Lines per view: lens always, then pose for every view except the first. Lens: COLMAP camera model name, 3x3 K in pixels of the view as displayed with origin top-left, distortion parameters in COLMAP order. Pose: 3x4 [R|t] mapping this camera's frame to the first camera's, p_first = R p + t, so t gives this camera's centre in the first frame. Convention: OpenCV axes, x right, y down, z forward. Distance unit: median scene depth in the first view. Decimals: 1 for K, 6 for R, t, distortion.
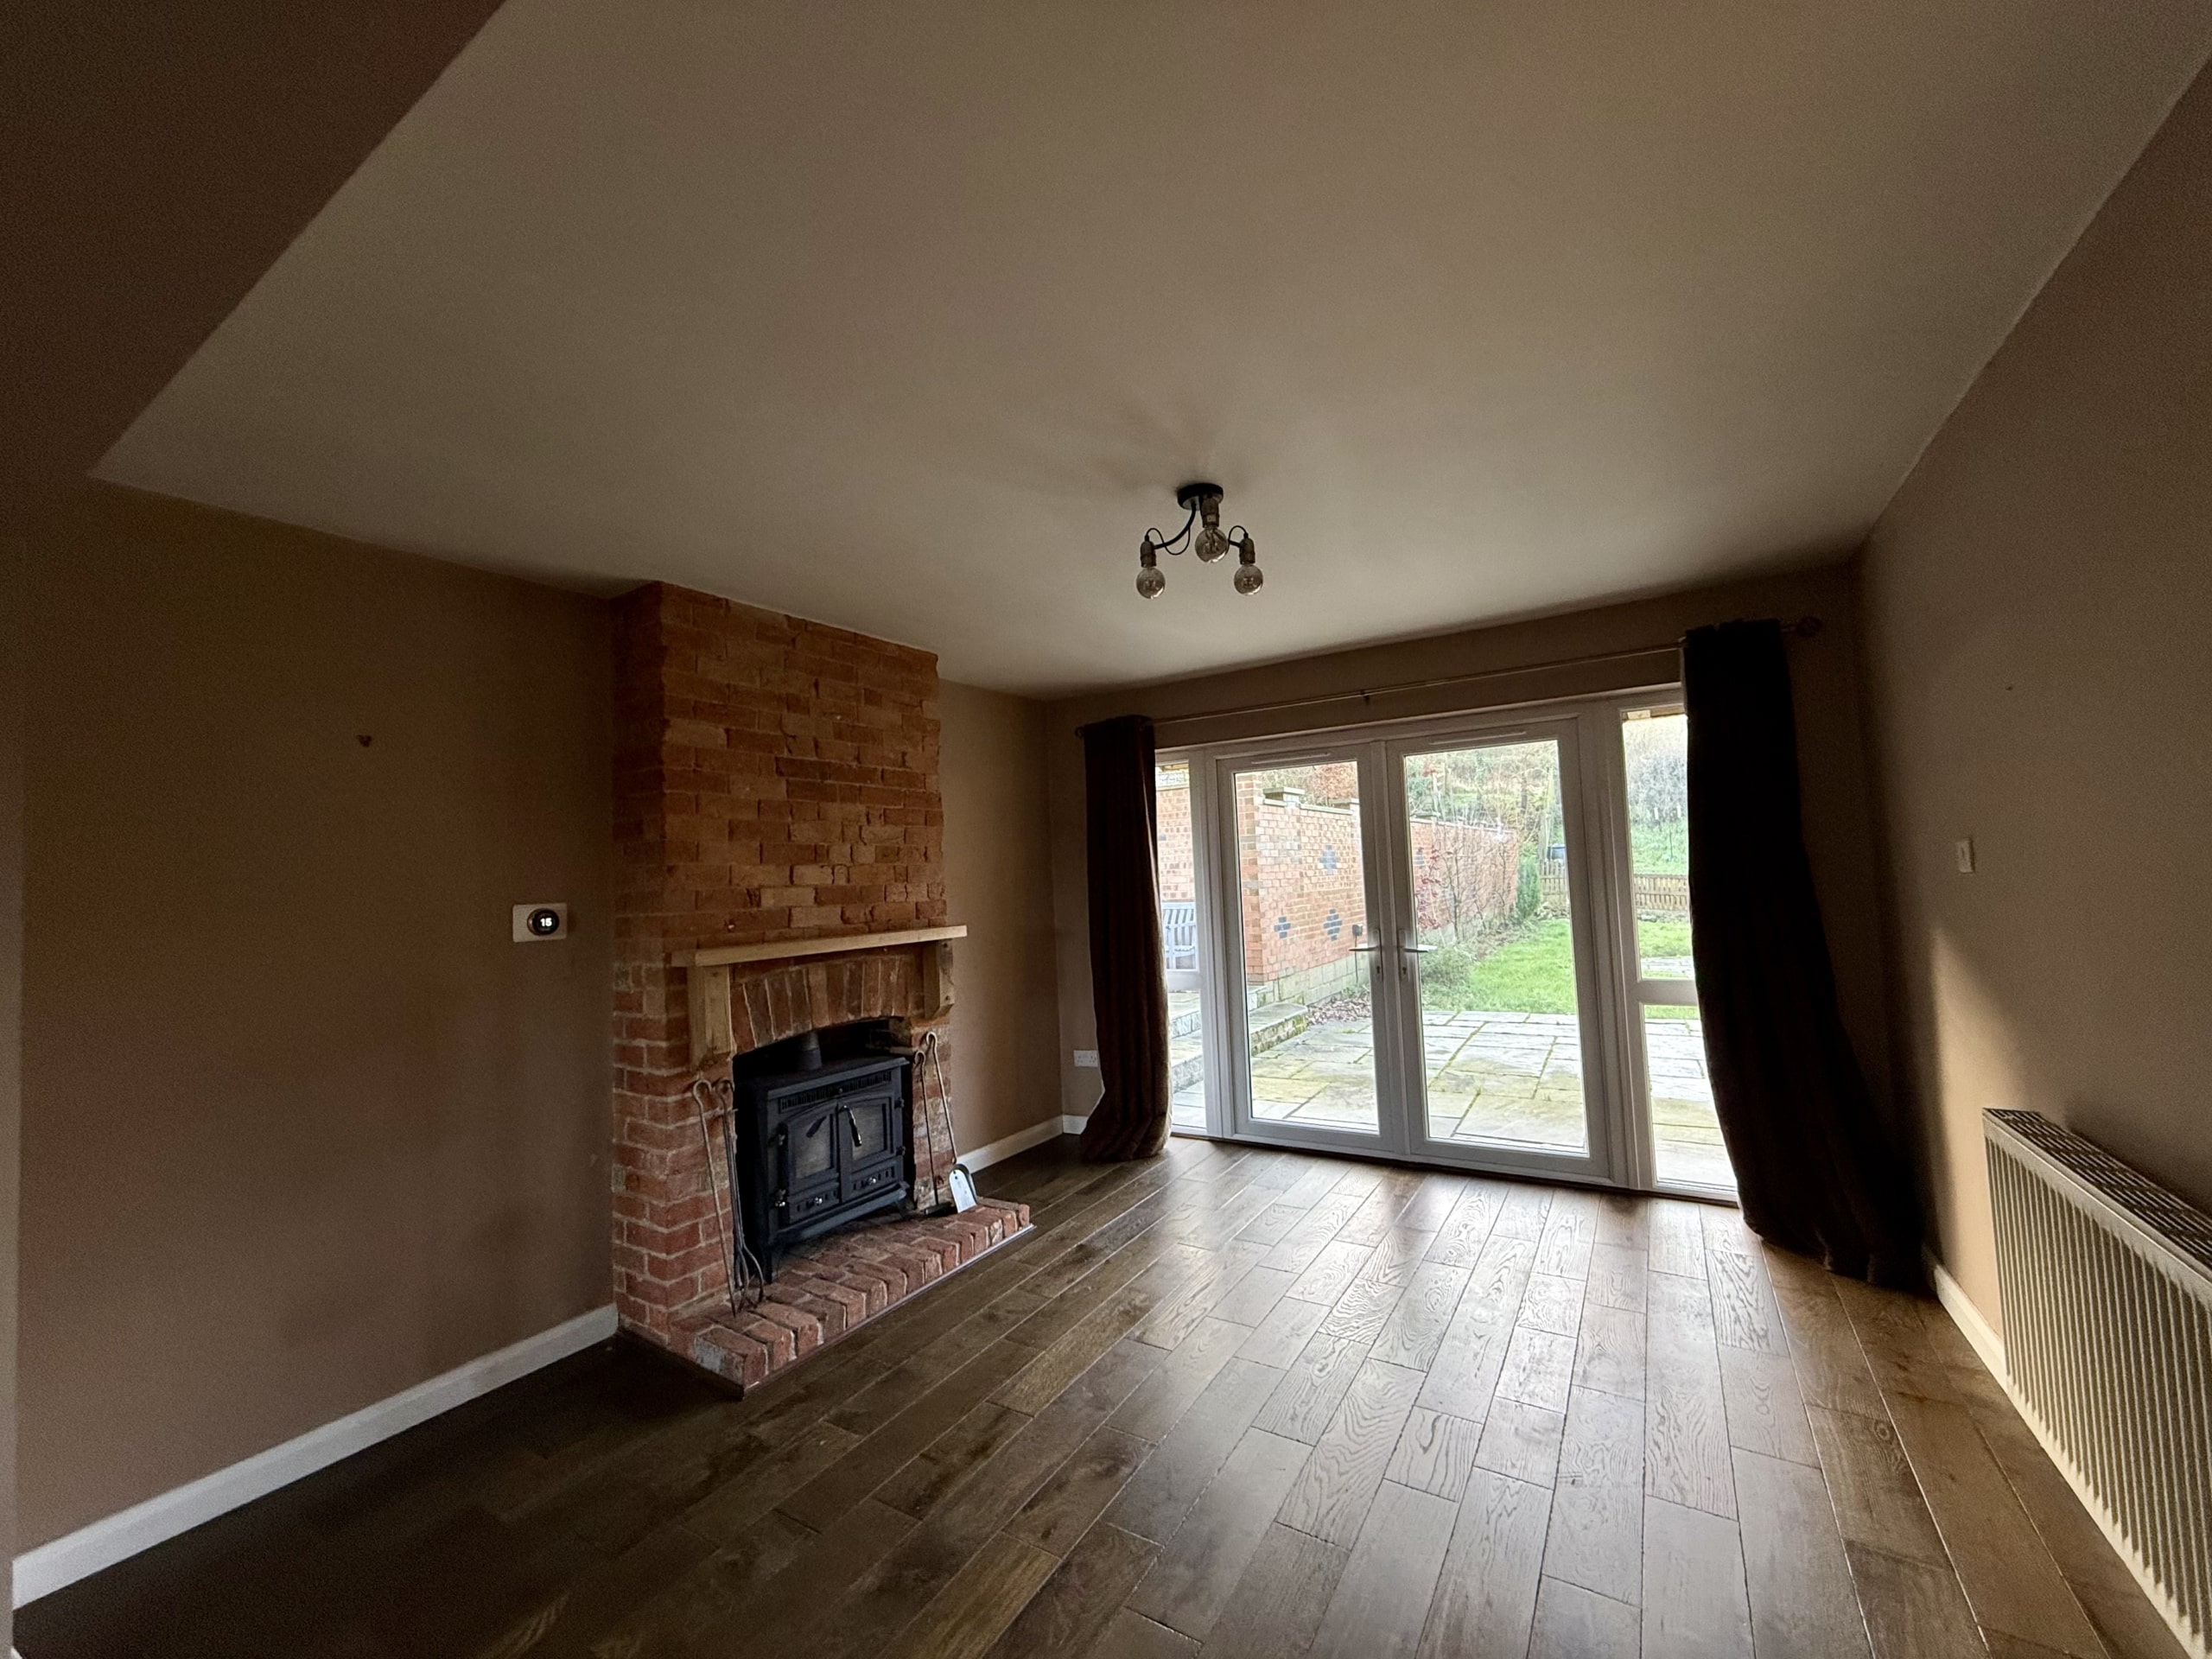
lens RADIAL K [[874.3, 0, 1098.5], [0, 874.3, 827.3], [0, 0, 1]] dist [0.003426, -0.000046]
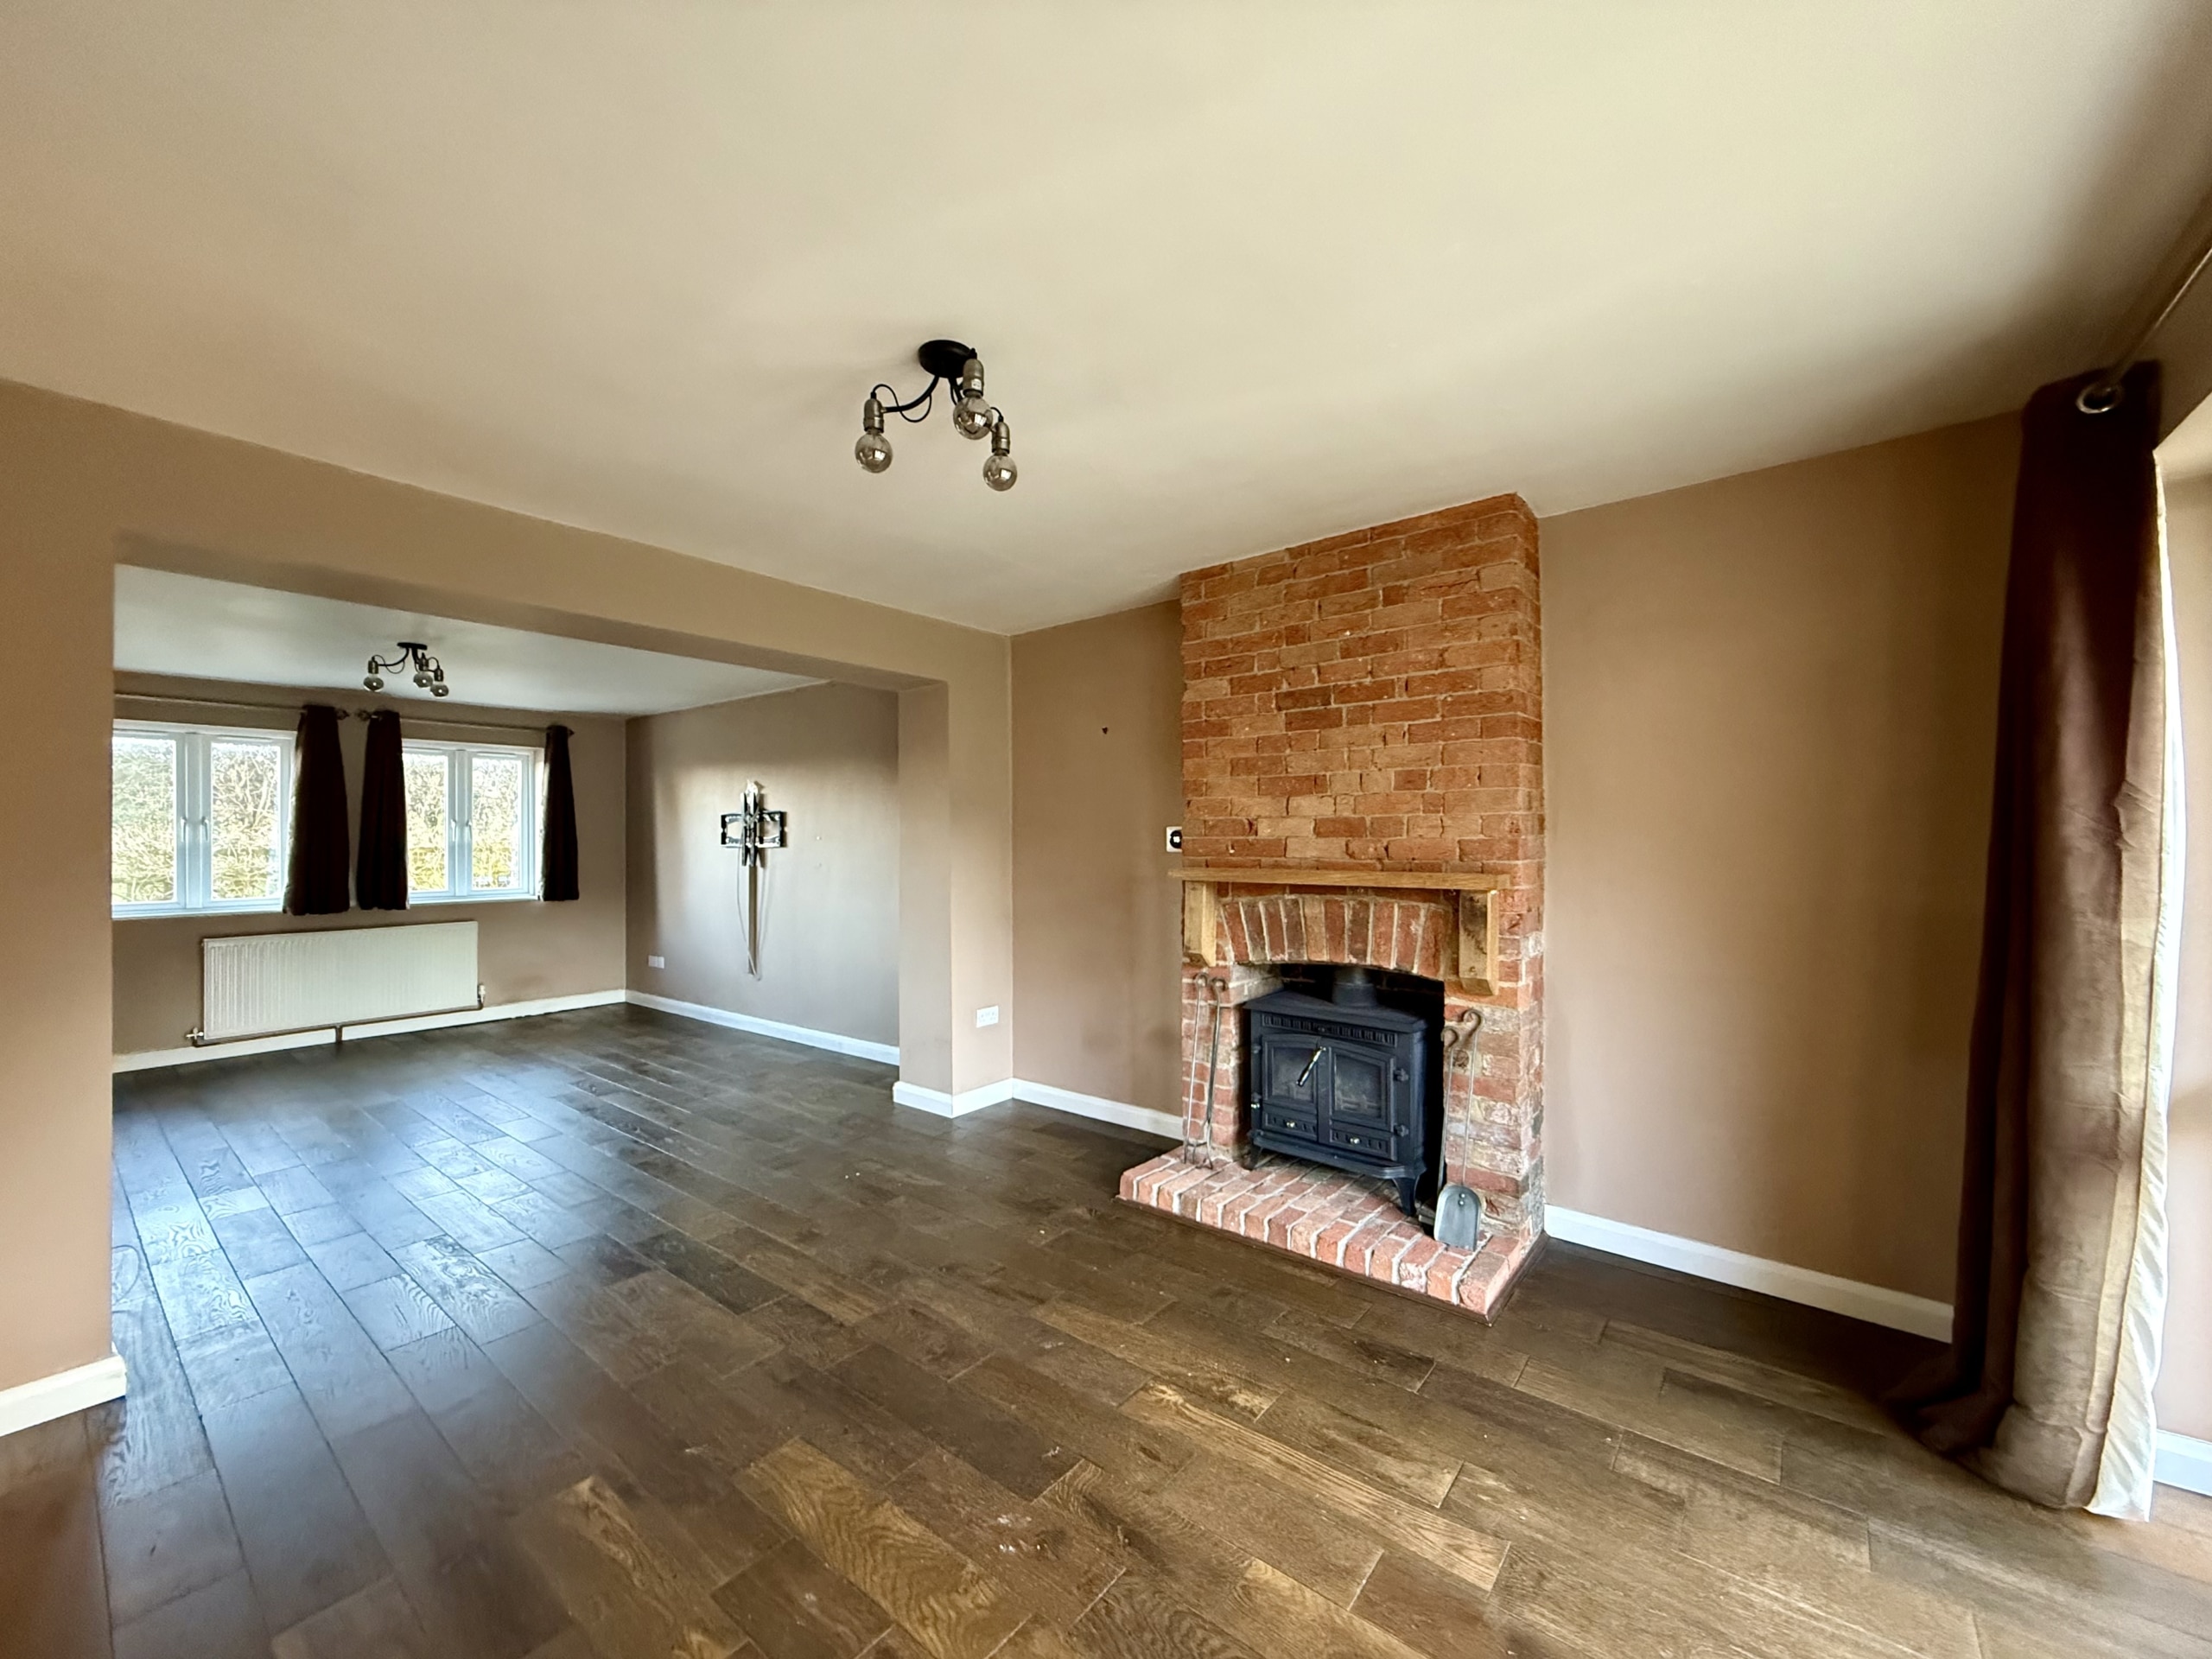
lens RADIAL K [[874.3, 0, 1104.0], [0, 874.3, 831.3], [0, 0, 1]] dist [0.003426, -0.000046]
pose [[-0.110770, 0.032623, -0.993310, 0.679789], [0.069086, 0.997296, 0.025050, 0.042495], [0.991442, -0.065849, -0.112725, 0.882389]]
